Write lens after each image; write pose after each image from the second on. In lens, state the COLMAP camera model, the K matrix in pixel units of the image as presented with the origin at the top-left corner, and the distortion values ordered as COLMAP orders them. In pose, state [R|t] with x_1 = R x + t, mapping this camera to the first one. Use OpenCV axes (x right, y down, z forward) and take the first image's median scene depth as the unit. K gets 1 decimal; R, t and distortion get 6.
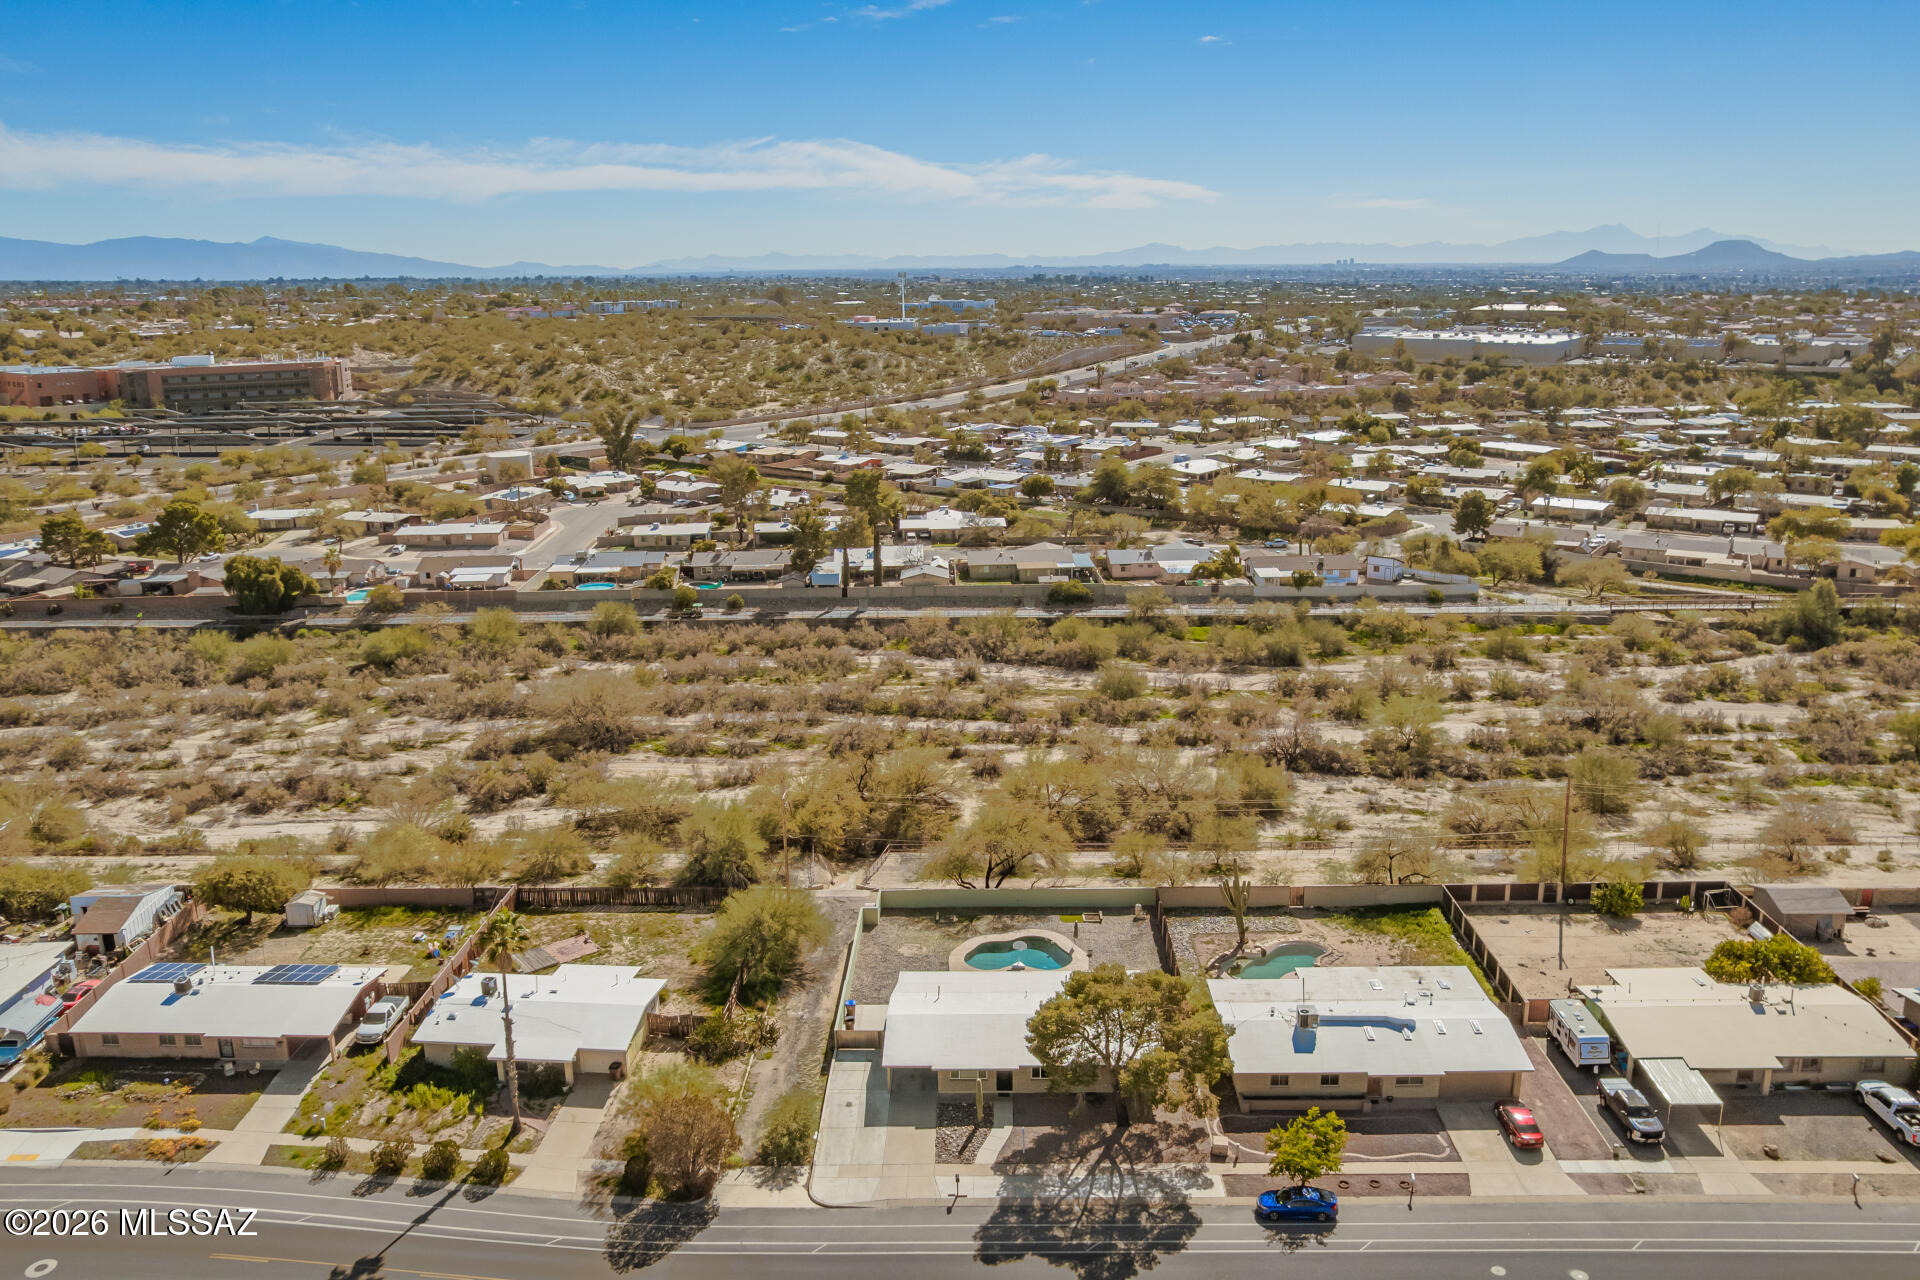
lens RADIAL K [[1452.4, 0, 955.9], [0, 1452.4, 641.4], [0, 0, 1]] dist [-0.071331, 0.053736]
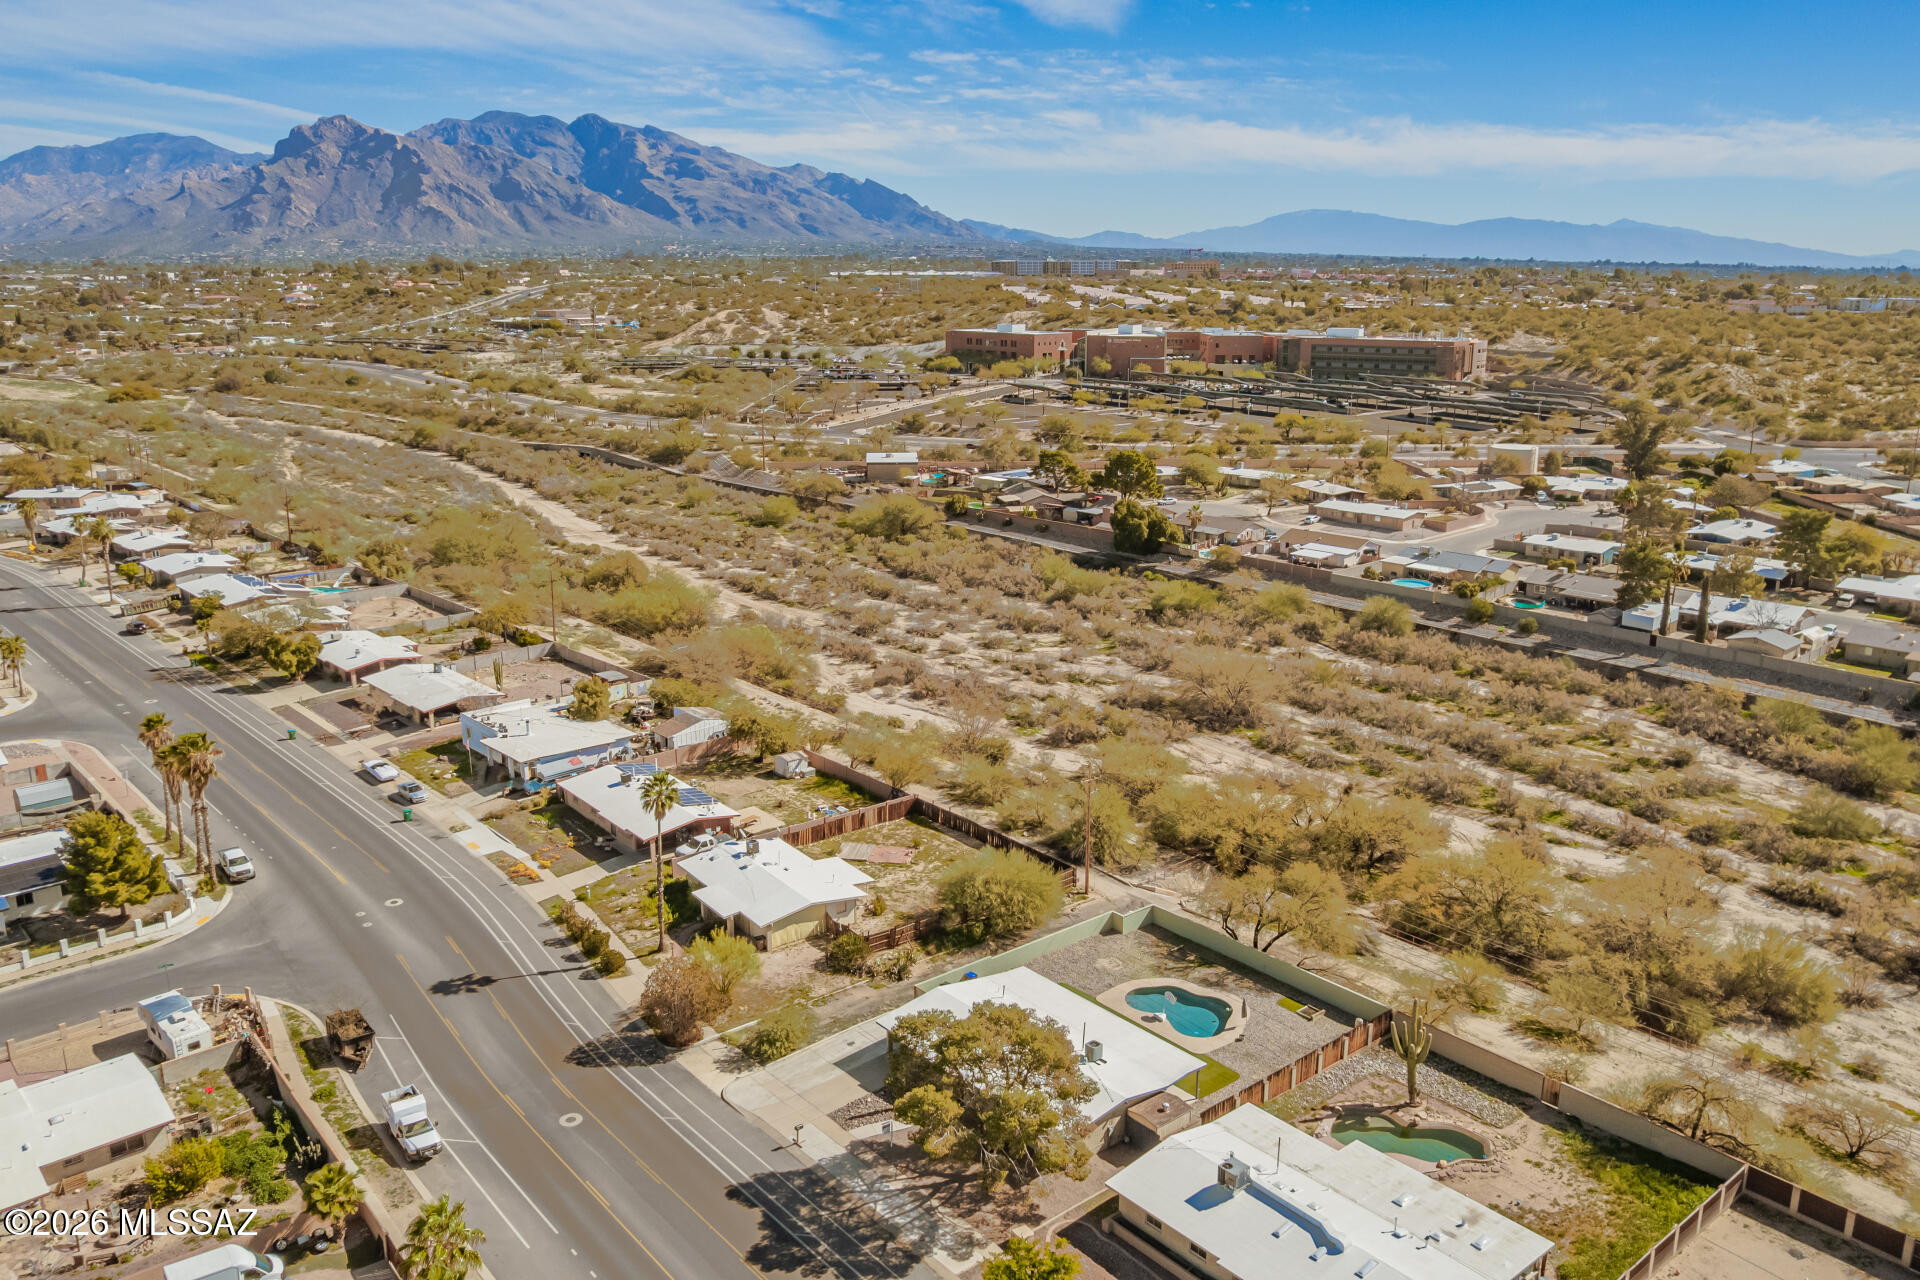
lens RADIAL K [[1452.4, 0, 955.9], [0, 1452.4, 641.4], [0, 0, 1]] dist [-0.071331, 0.053736]
pose [[0.653210, 0.204472, -0.729046, 0.381417], [-0.196111, 0.975679, 0.097932, -0.049327], [0.731339, 0.079004, 0.677423, 0.168592]]
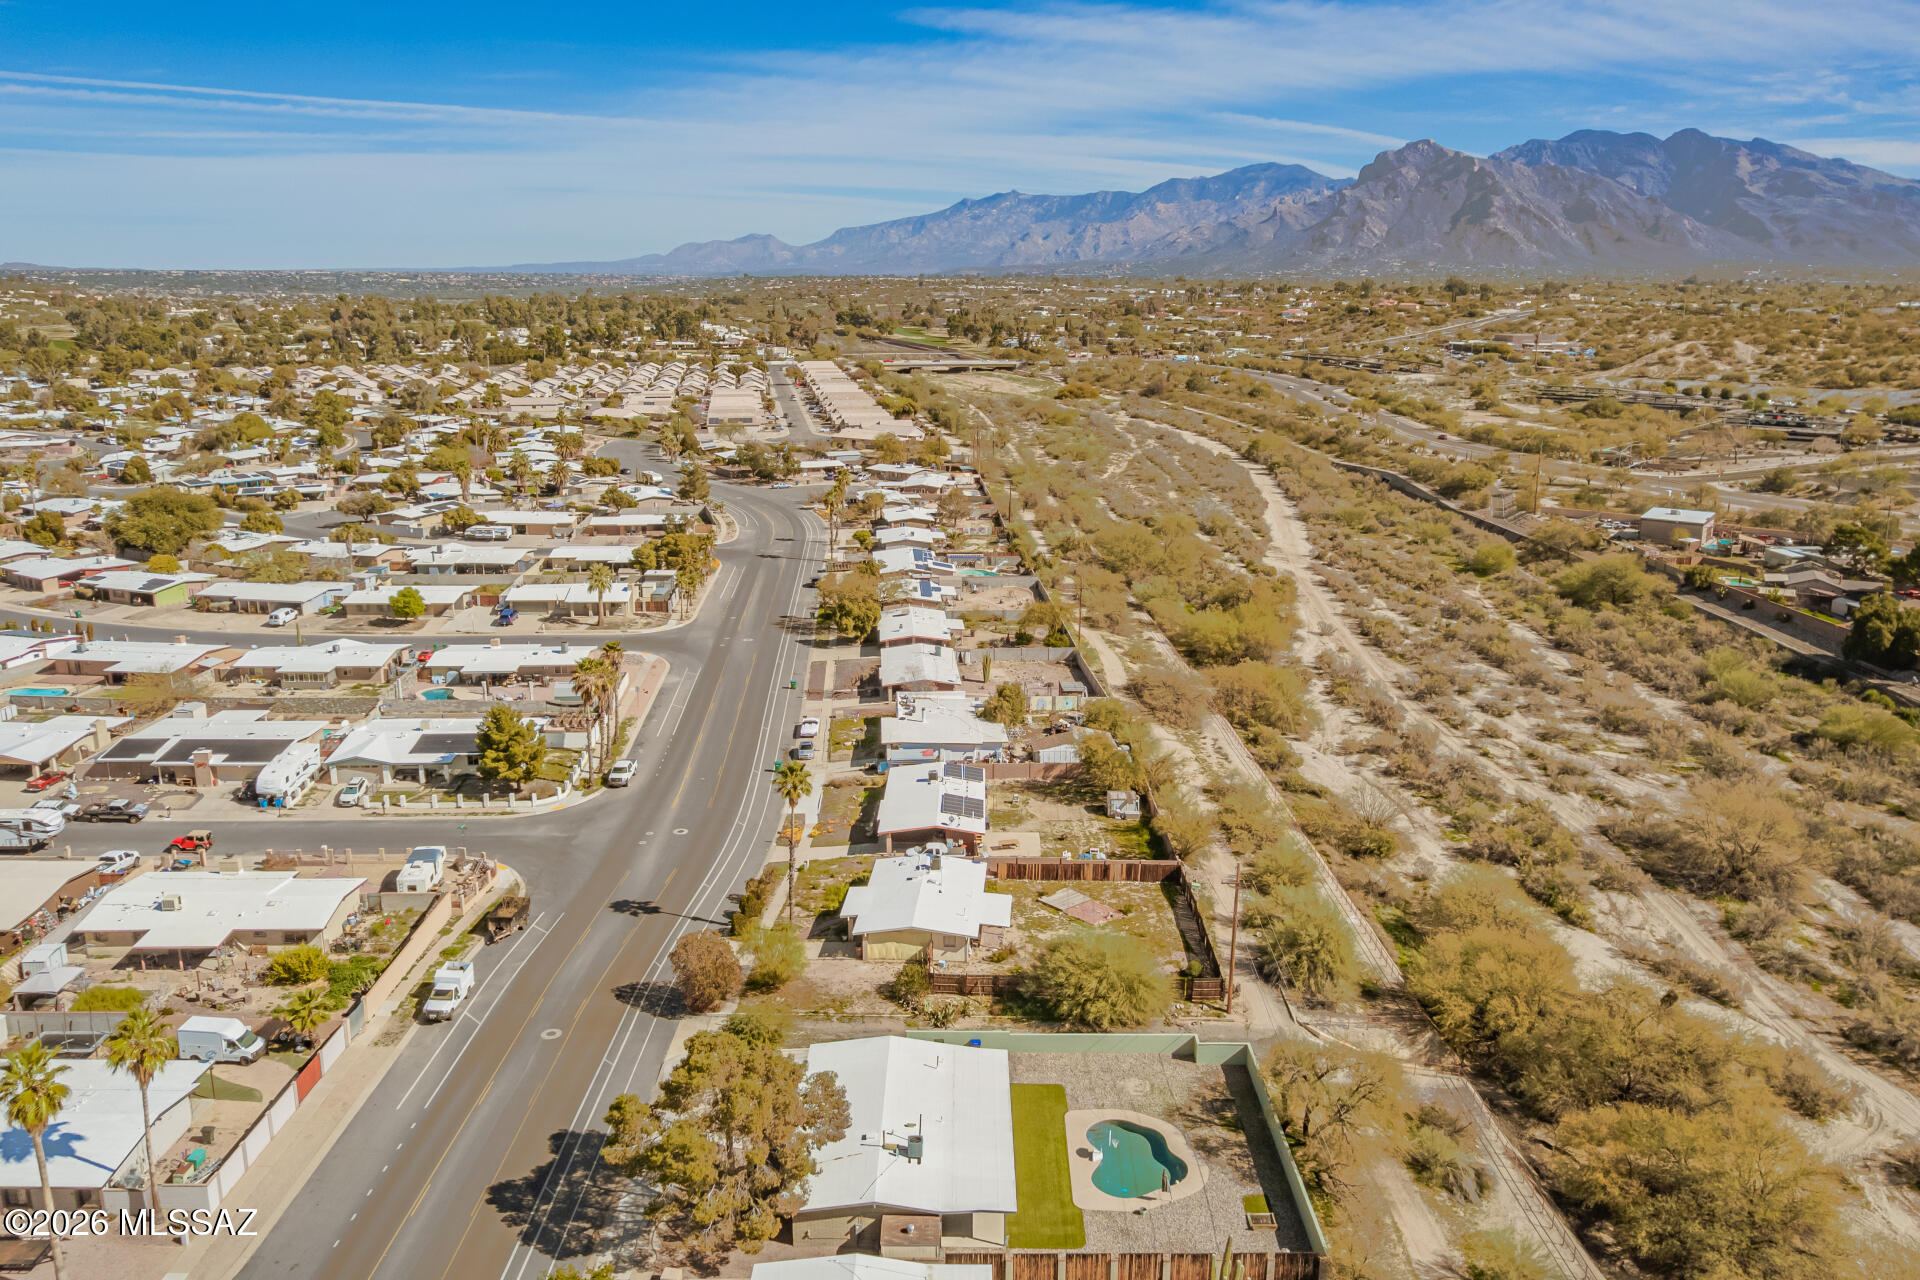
lens RADIAL K [[1452.4, 0, 955.9], [0, 1452.4, 641.4], [0, 0, 1]] dist [-0.071331, 0.053736]
pose [[0.015594, 0.253224, -0.967282, 0.484126], [-0.250663, 0.937497, 0.241386, -0.140649], [0.967949, 0.238698, 0.078093, 0.519606]]
